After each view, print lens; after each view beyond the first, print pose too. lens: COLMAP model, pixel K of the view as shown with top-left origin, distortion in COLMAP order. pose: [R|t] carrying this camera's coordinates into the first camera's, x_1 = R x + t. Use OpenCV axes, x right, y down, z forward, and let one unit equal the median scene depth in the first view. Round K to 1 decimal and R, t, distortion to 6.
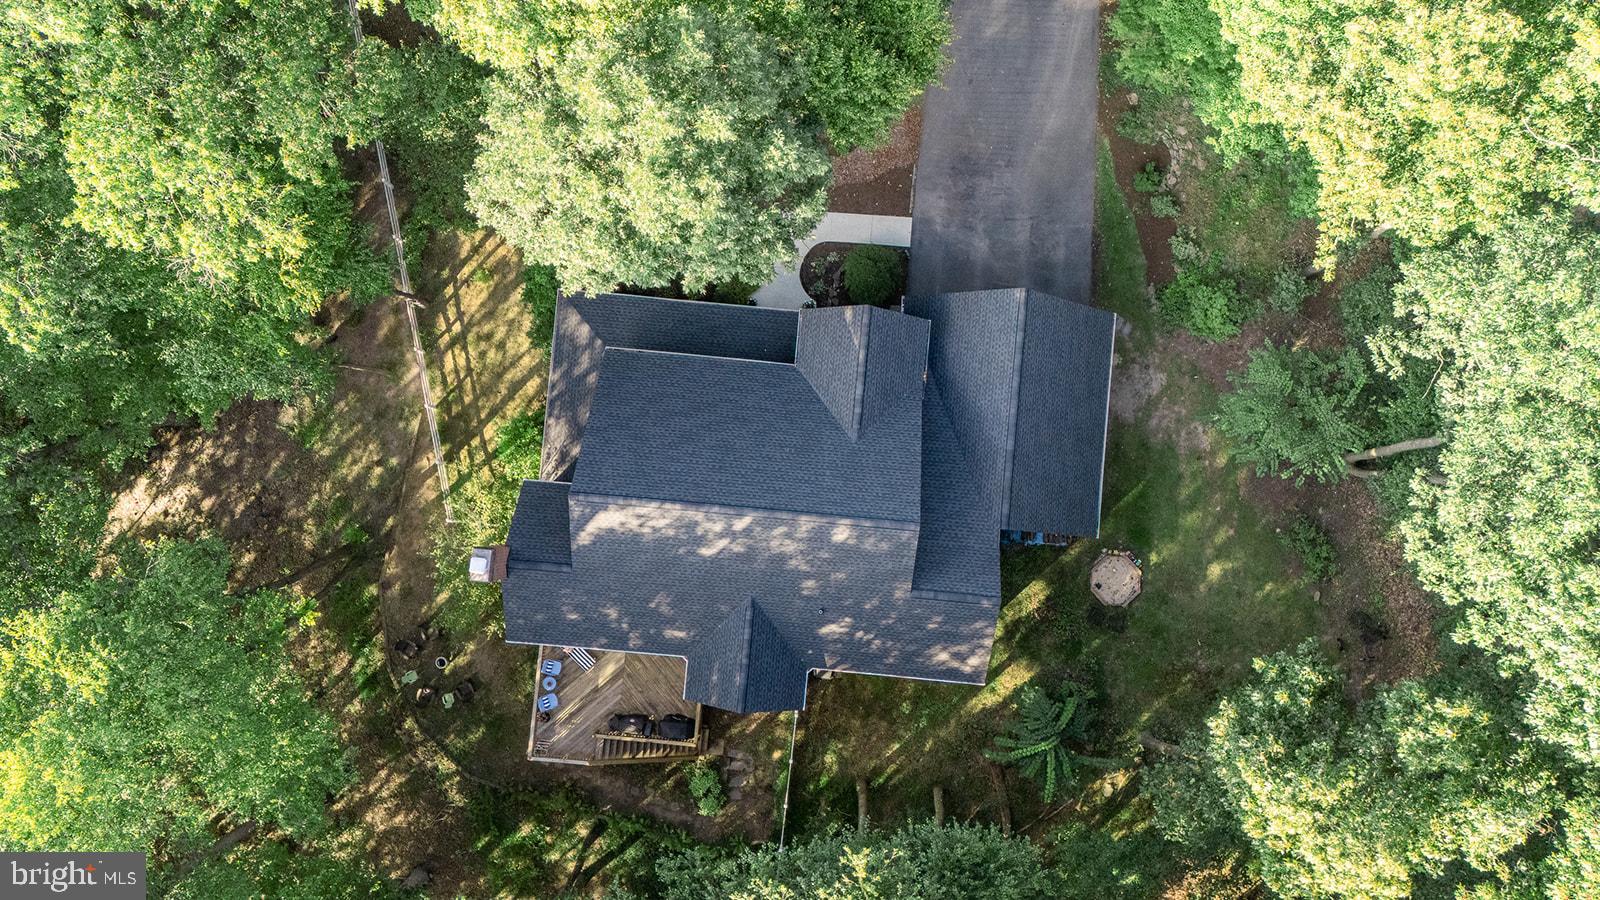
lens RADIAL K [[1307.0, 0, 802.8], [0, 1307.0, 444.1], [0, 0, 1]] dist [0.049950, -0.056516]
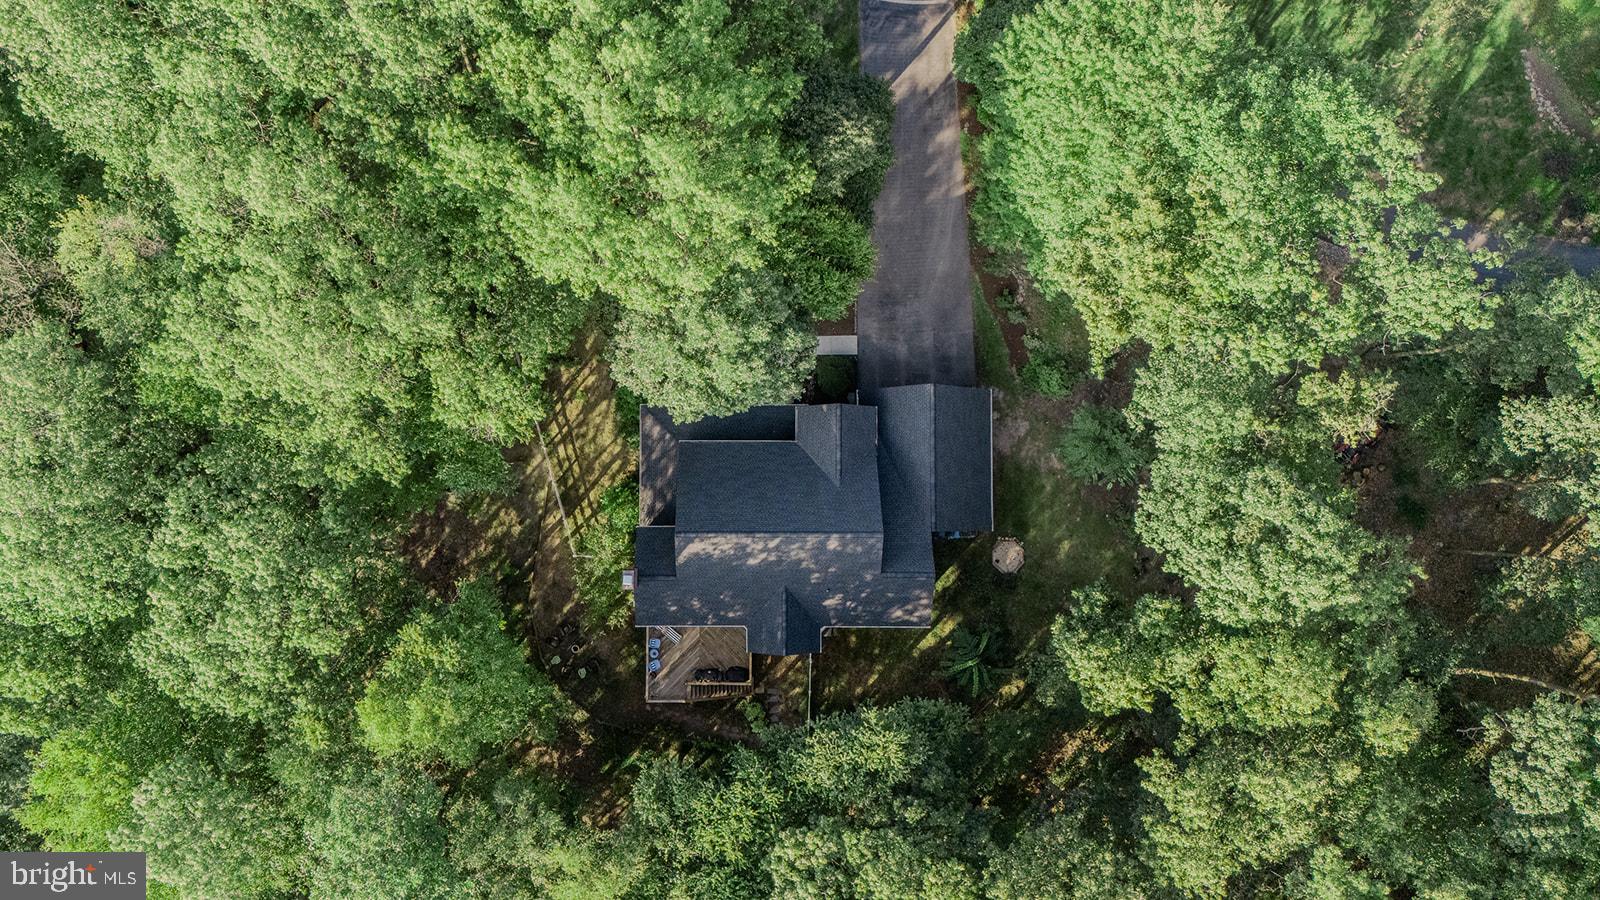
lens RADIAL K [[1307.0, 0, 726.4], [0, 1307.0, 455.0], [0, 0, 1]] dist [0.049950, -0.056516]
pose [[0.996023, -0.089027, -0.003432, -0.083806], [0.089038, 0.996023, 0.003166, -0.054268], [0.003137, -0.003459, 0.999989, -0.594737]]
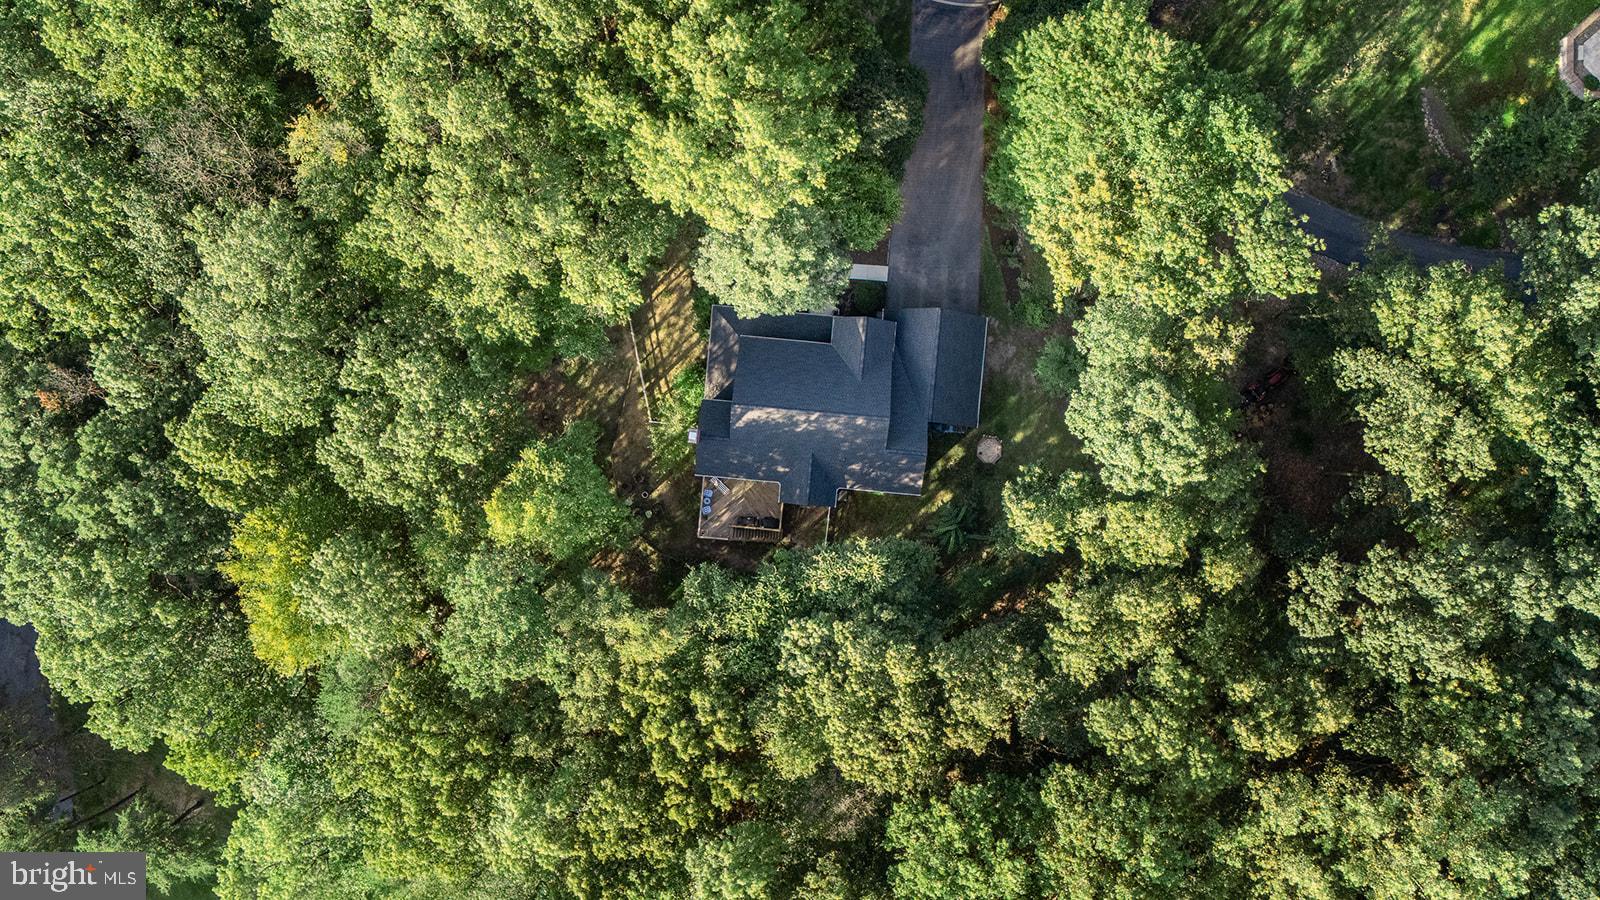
lens RADIAL K [[1307.0, 0, 794.6], [0, 1307.0, 454.7], [0, 0, 1]] dist [0.049950, -0.056516]
pose [[1.000000, 0.000063, 0.000868, -0.063537], [-0.000108, 0.998668, 0.051599, 0.008183], [-0.000864, -0.051599, 0.998668, -1.043607]]
